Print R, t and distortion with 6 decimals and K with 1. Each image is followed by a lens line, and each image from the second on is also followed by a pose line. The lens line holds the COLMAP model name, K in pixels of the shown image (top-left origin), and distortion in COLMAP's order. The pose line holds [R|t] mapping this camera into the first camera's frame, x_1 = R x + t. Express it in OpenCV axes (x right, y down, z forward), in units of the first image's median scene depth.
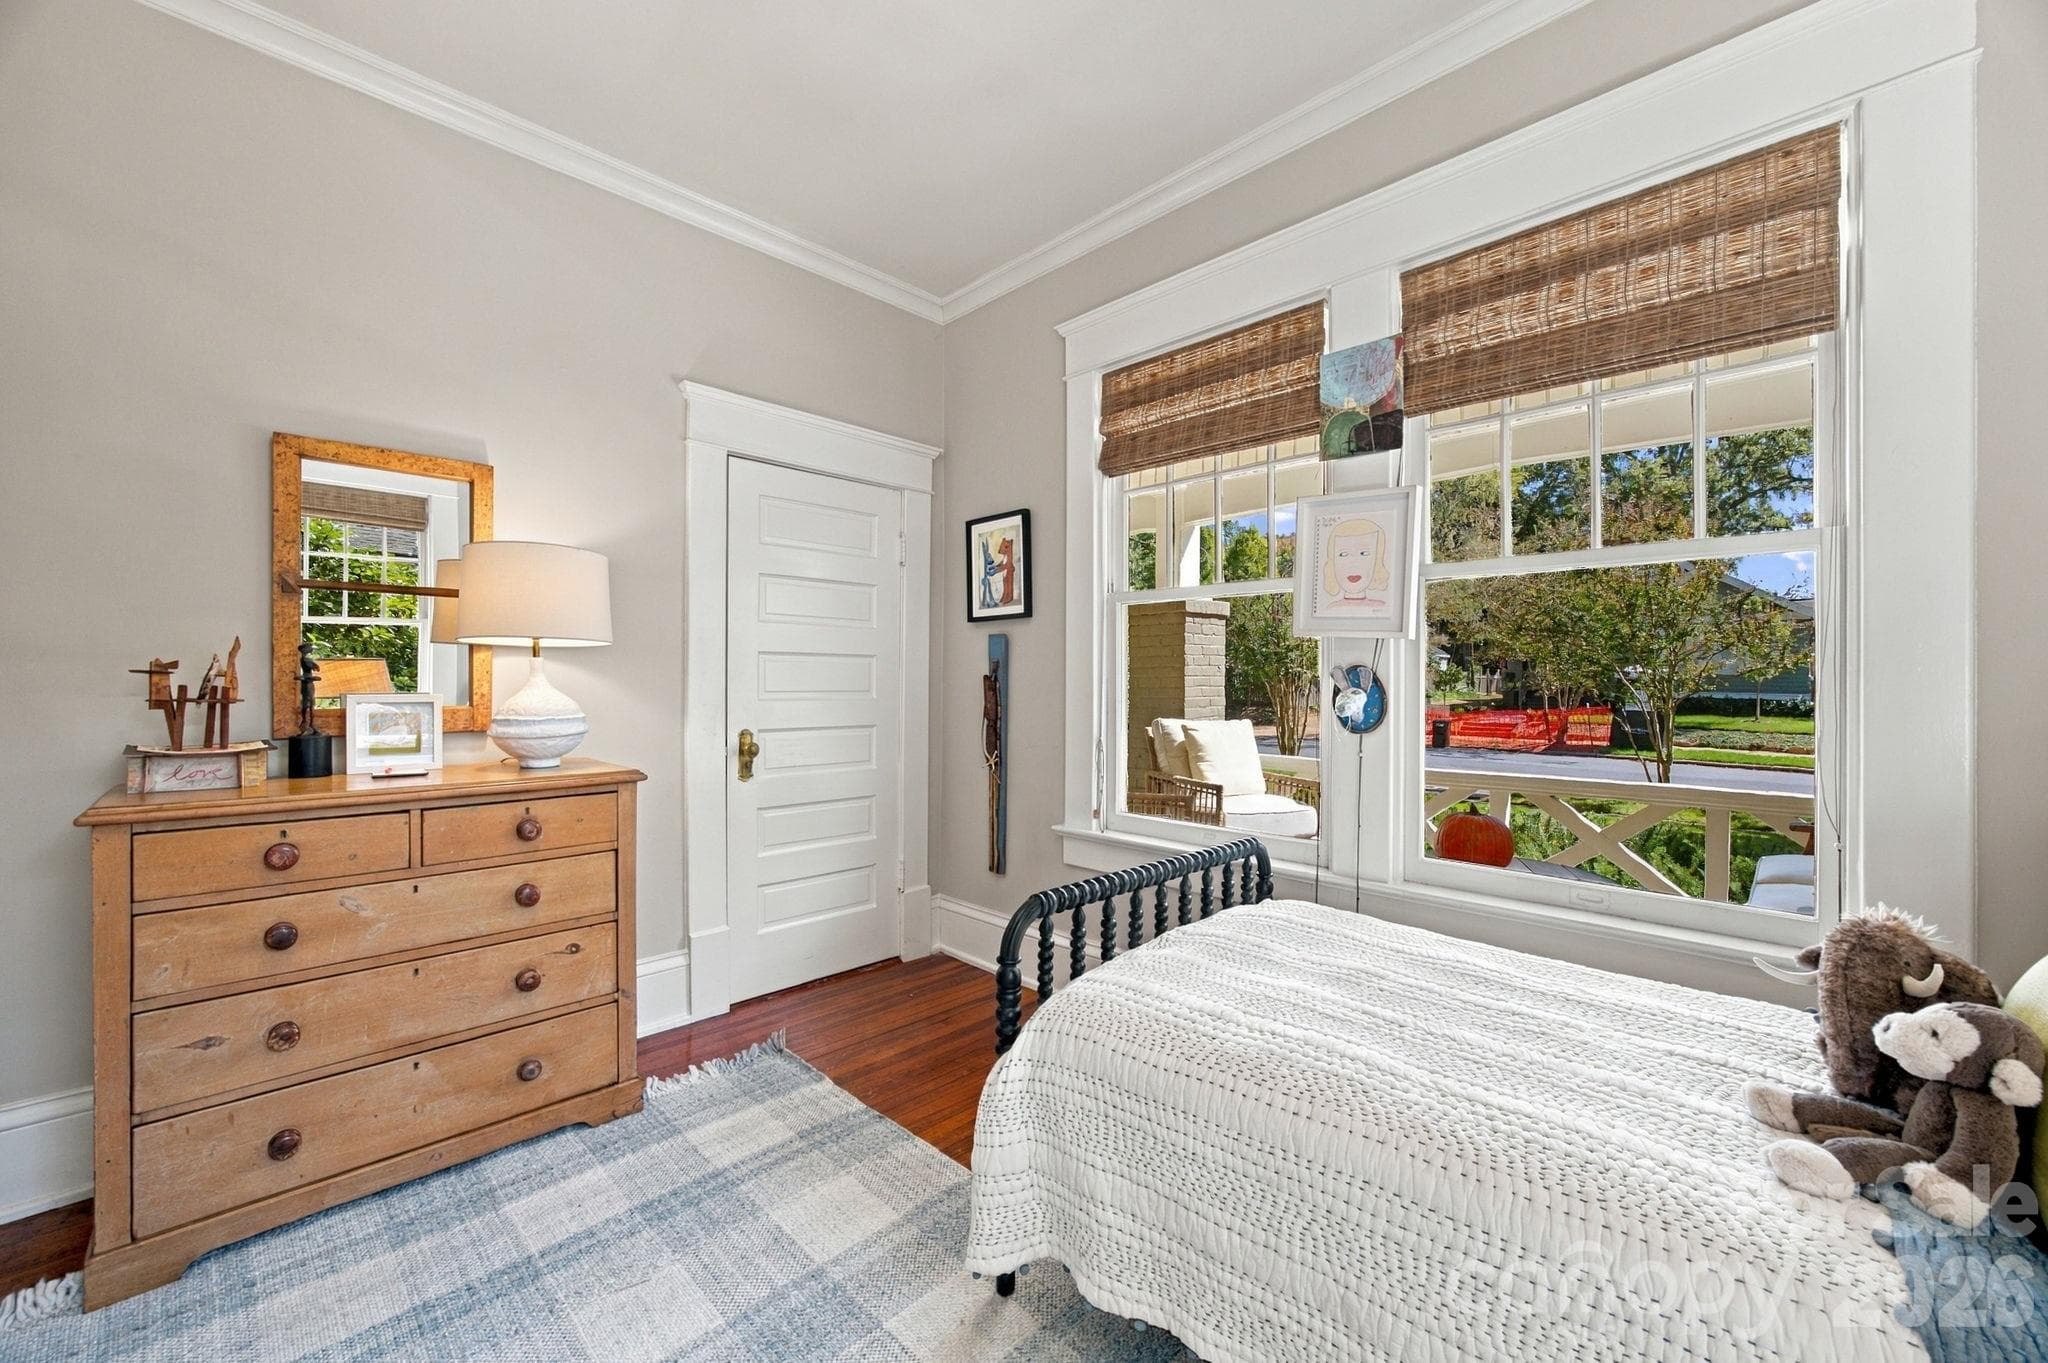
lens RADIAL K [[812.2, 0, 1021.5], [0, 812.2, 677.5], [0, 0, 1]] dist [-0.001461, 0.002229]
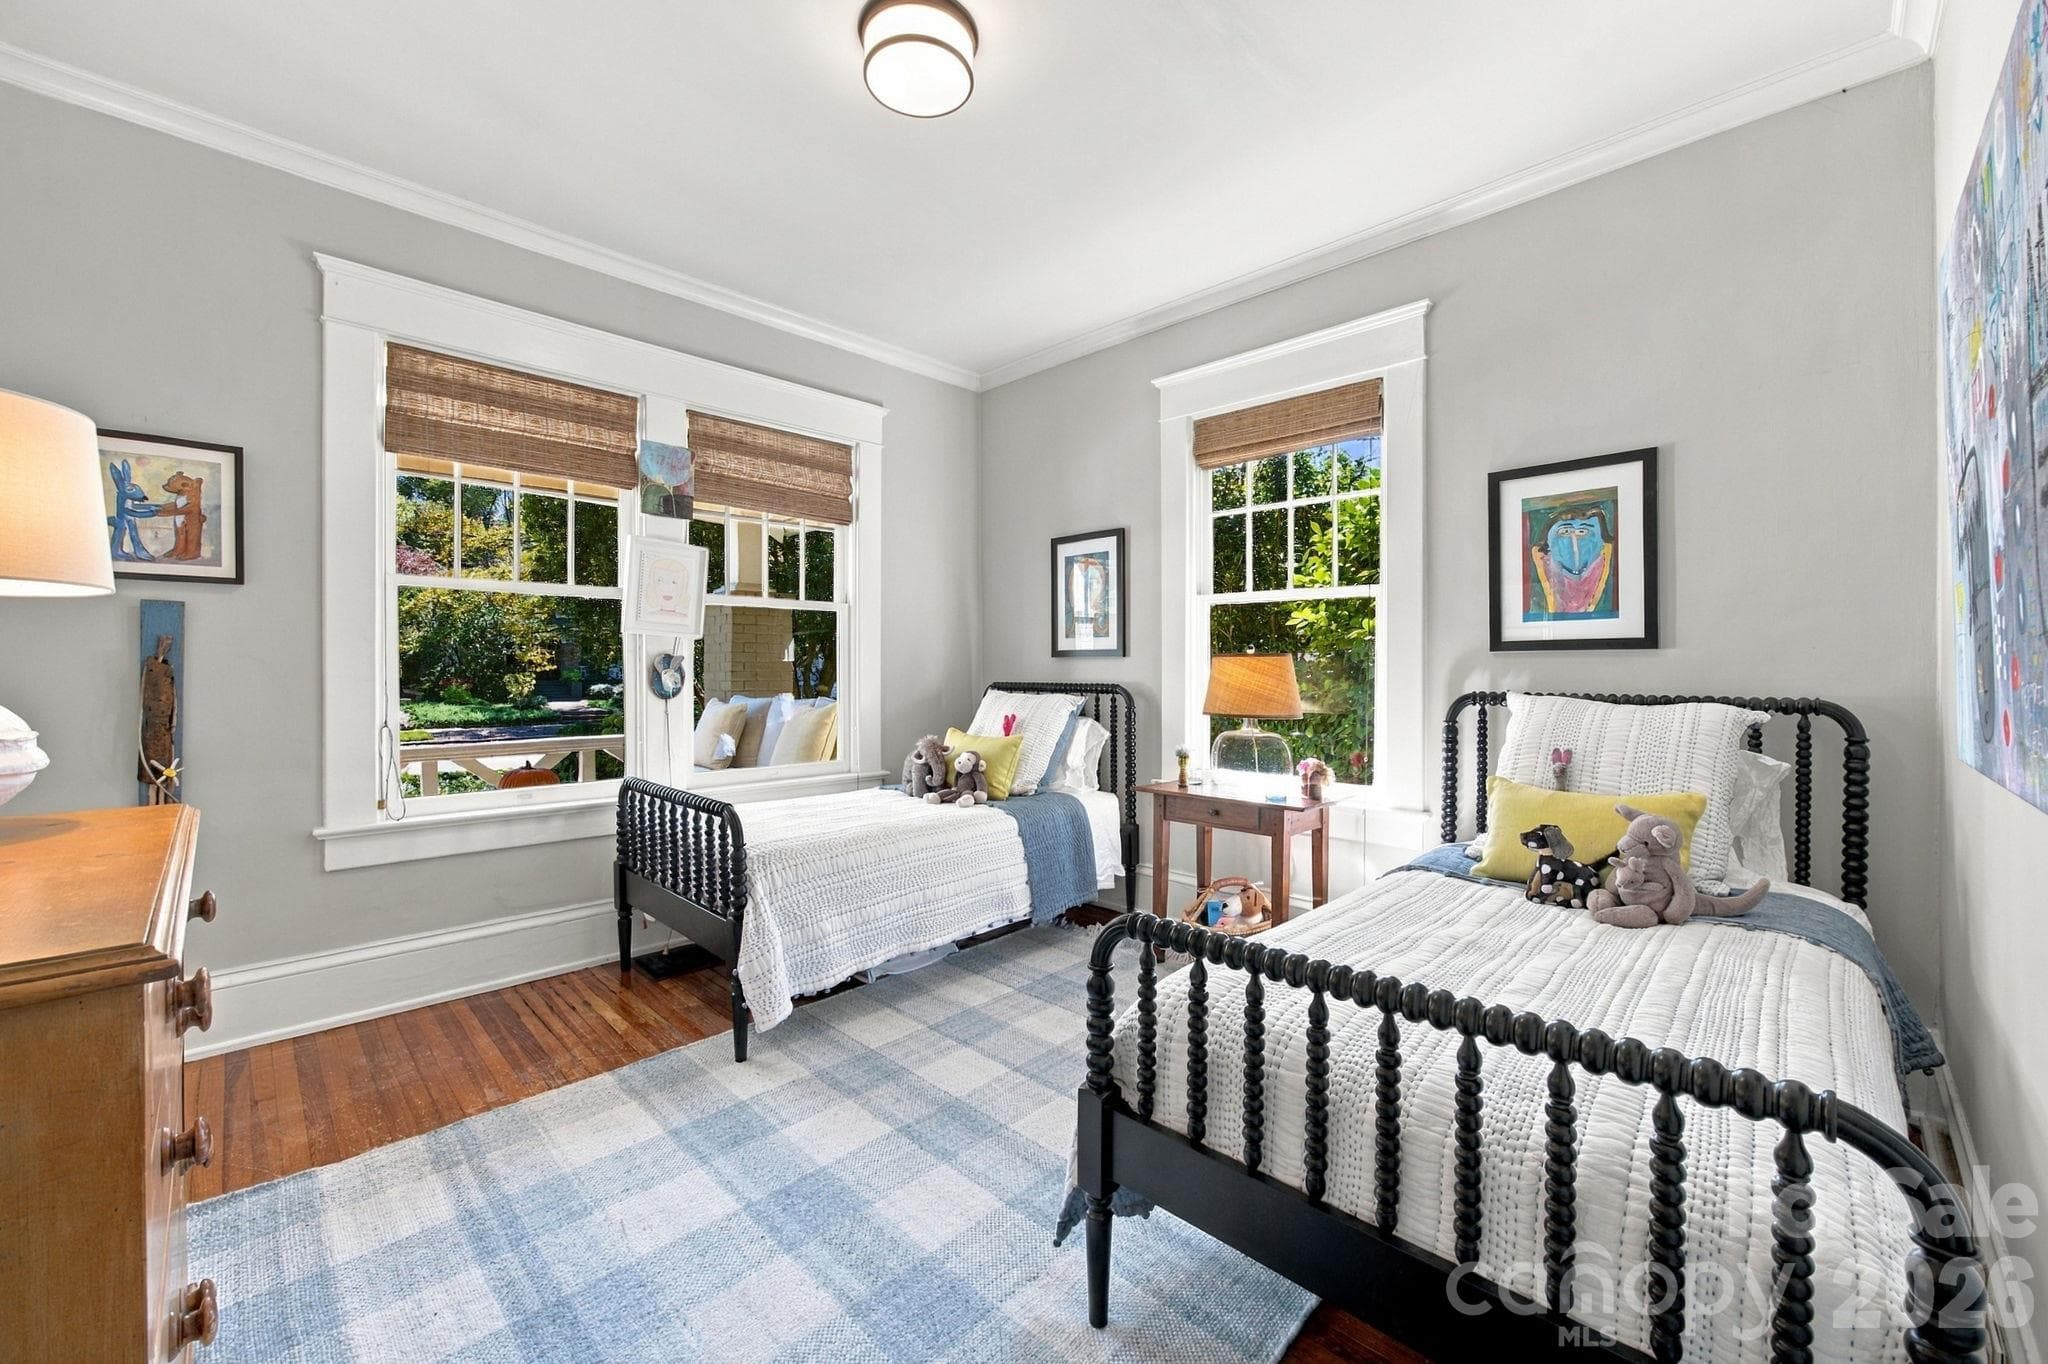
lens RADIAL K [[812.2, 0, 1022.1], [0, 812.2, 668.2], [0, 0, 1]] dist [-0.001461, 0.002229]
pose [[-0.008121, -0.017523, 0.999813, -1.029607], [-0.015992, 0.999721, 0.017391, -0.023632], [-0.999839, -0.015848, -0.008399, 0.311372]]
